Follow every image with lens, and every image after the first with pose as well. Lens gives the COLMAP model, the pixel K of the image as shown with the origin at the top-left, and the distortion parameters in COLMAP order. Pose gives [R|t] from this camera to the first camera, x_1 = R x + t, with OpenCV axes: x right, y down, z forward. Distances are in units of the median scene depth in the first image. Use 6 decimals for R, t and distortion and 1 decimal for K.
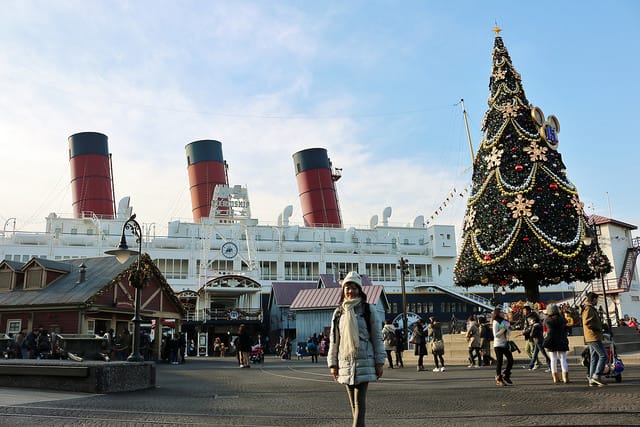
lens RADIAL K [[505.4, 0, 334.9], [0, 505.4, 205.9], [0, 0, 1]] dist [-0.105541, 0.001106]
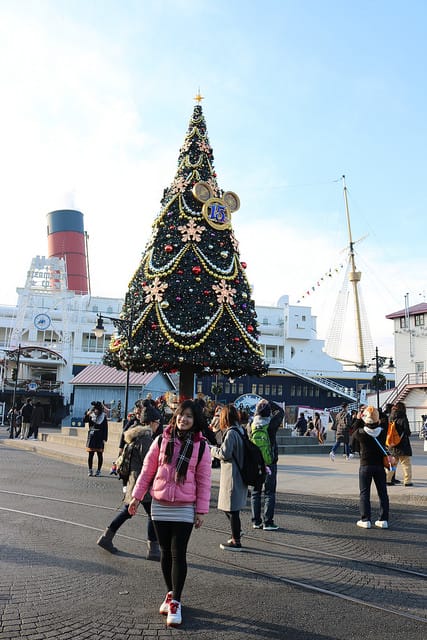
lens RADIAL K [[512.5, 0, 212.6], [0, 512.5, 302.4], [0, 0, 1]] dist [-0.113957, -0.000174]
pose [[0.996384, 0.043819, -0.072796, 0.498994], [-0.040662, 0.998190, 0.044301, -0.021089], [0.074605, -0.041181, 0.996362, 0.058088]]
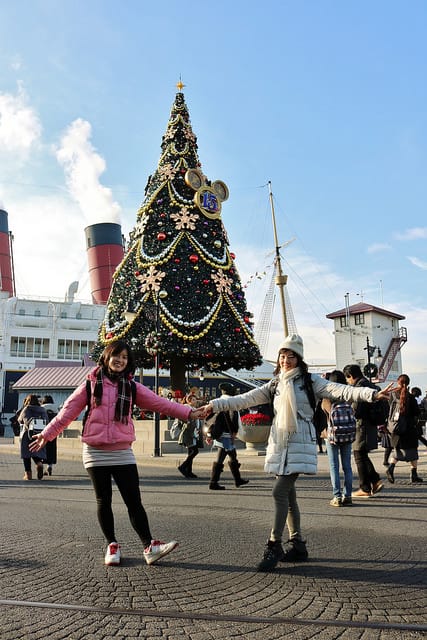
lens RADIAL K [[512.5, 0, 212.6], [0, 512.5, 302.4], [0, 0, 1]] dist [-0.113957, -0.000174]
pose [[0.995059, 0.041174, 0.090345, 0.364745], [-0.043707, 0.998700, 0.026237, 0.011642], [-0.089147, -0.030056, 0.995565, 0.086450]]
